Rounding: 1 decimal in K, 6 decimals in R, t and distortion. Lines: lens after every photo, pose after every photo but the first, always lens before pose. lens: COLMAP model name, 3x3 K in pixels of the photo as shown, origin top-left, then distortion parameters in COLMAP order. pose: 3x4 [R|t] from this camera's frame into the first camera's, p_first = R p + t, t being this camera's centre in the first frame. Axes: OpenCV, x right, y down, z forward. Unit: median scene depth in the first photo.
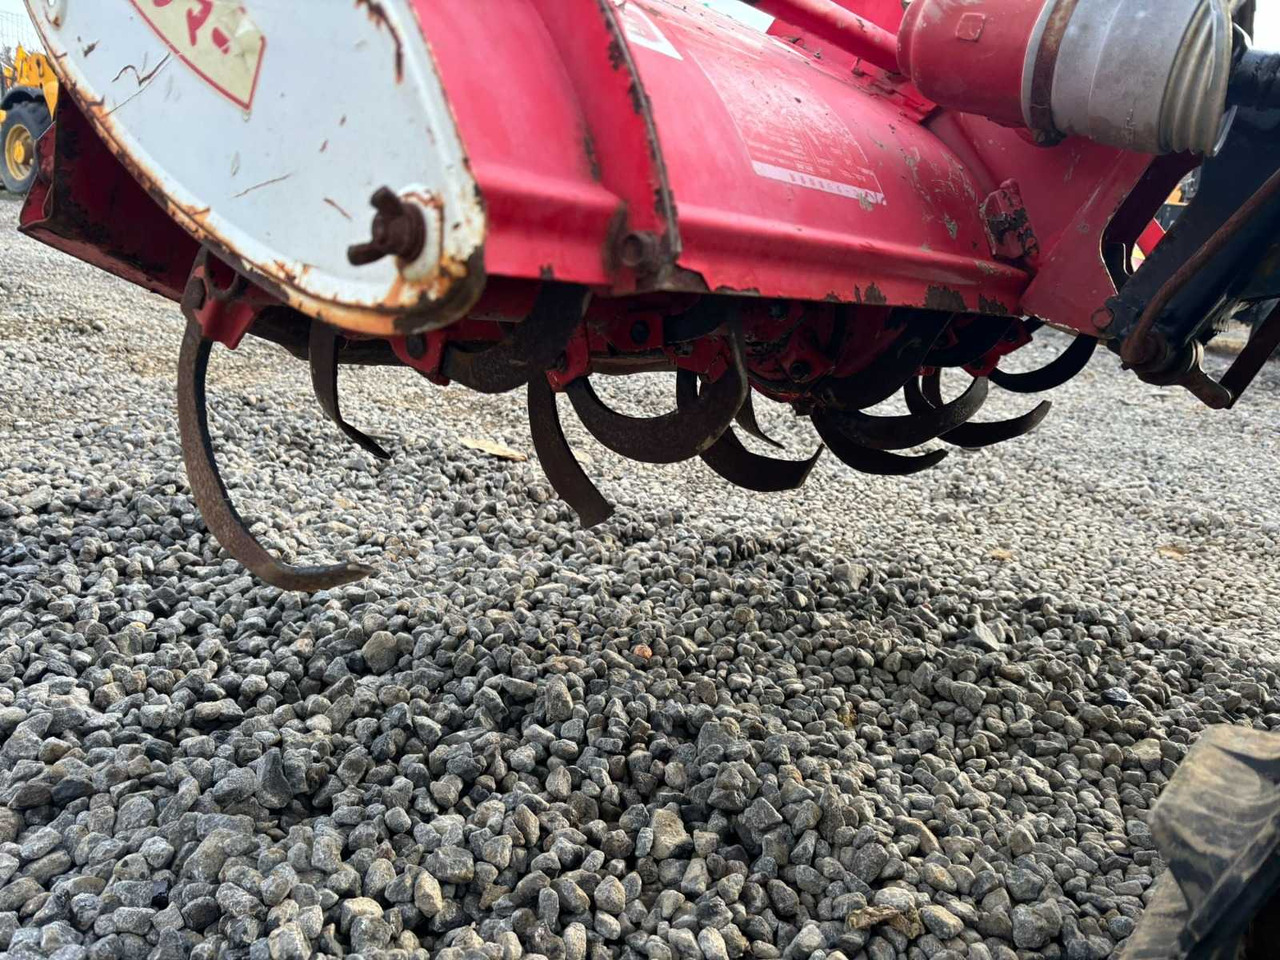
lens RADIAL K [[961.6, 0, 649.6], [0, 961.6, 467.2], [0, 0, 1]] dist [0.045160, -0.049723]
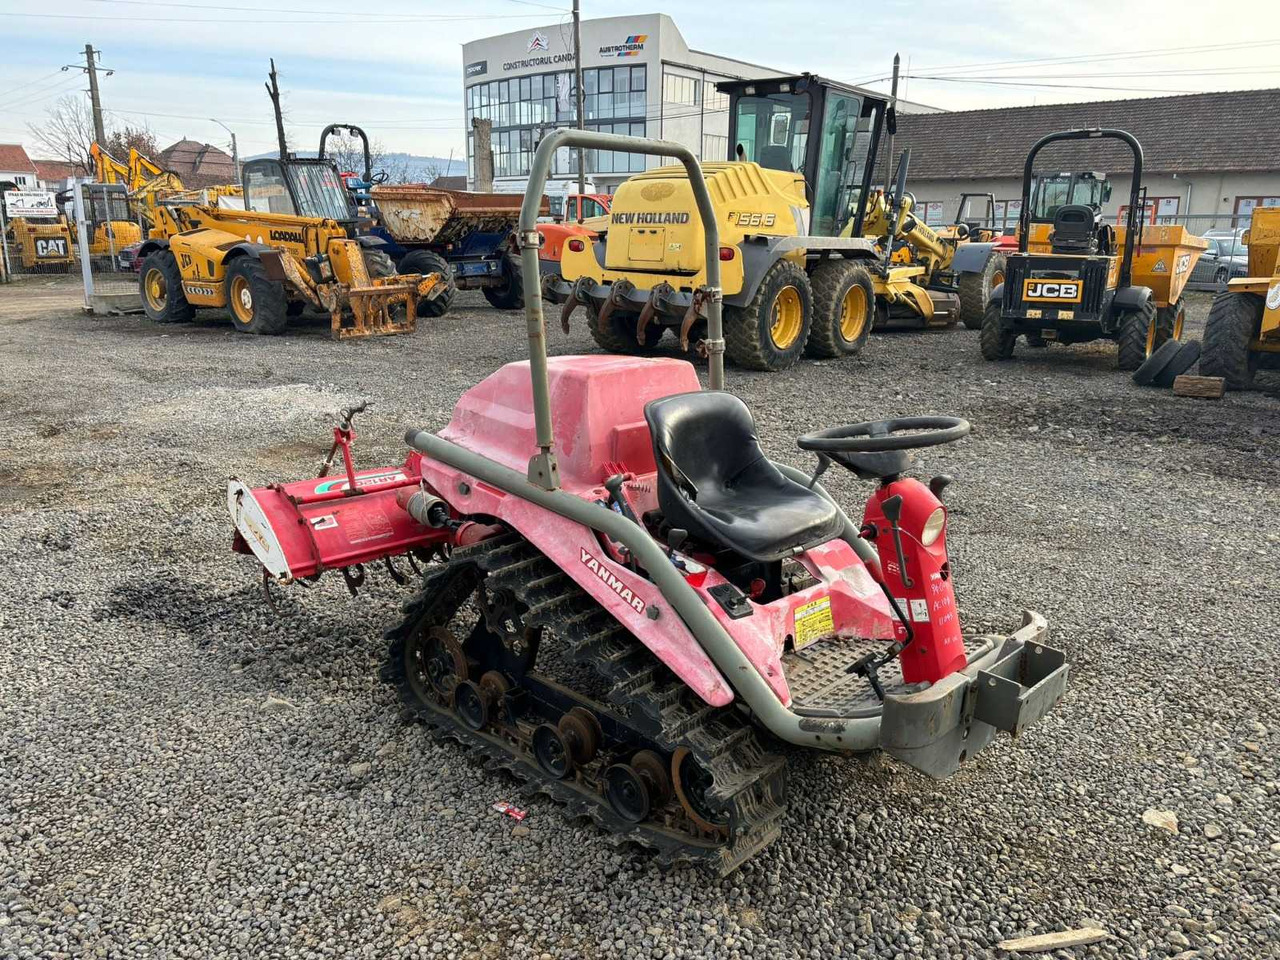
lens RADIAL K [[961.6, 0, 631.7], [0, 961.6, 487.6], [0, 0, 1]] dist [0.045160, -0.049723]
pose [[0.989243, -0.079302, -0.122918, 1.337657], [0.081758, 0.996538, 0.015065, -0.306904], [0.121298, -0.024953, 0.992303, -2.437004]]
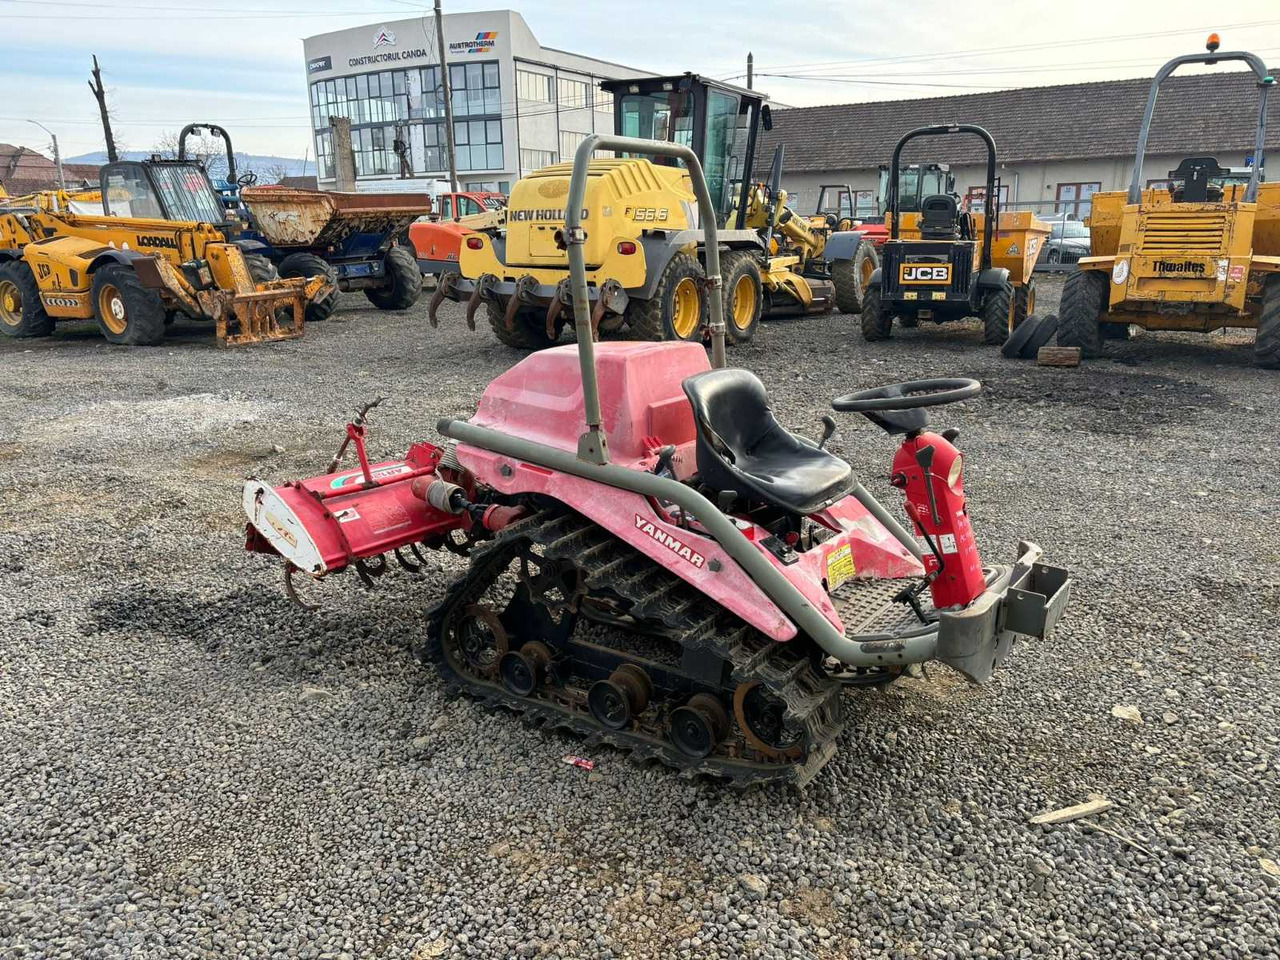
lens RADIAL K [[961.6, 0, 644.3], [0, 961.6, 480.9], [0, 0, 1]] dist [0.045160, -0.049723]
pose [[0.989695, -0.141562, 0.021547, 0.896356], [0.140926, 0.989606, 0.028622, -0.294960], [-0.025375, -0.025291, 0.999358, -2.700608]]
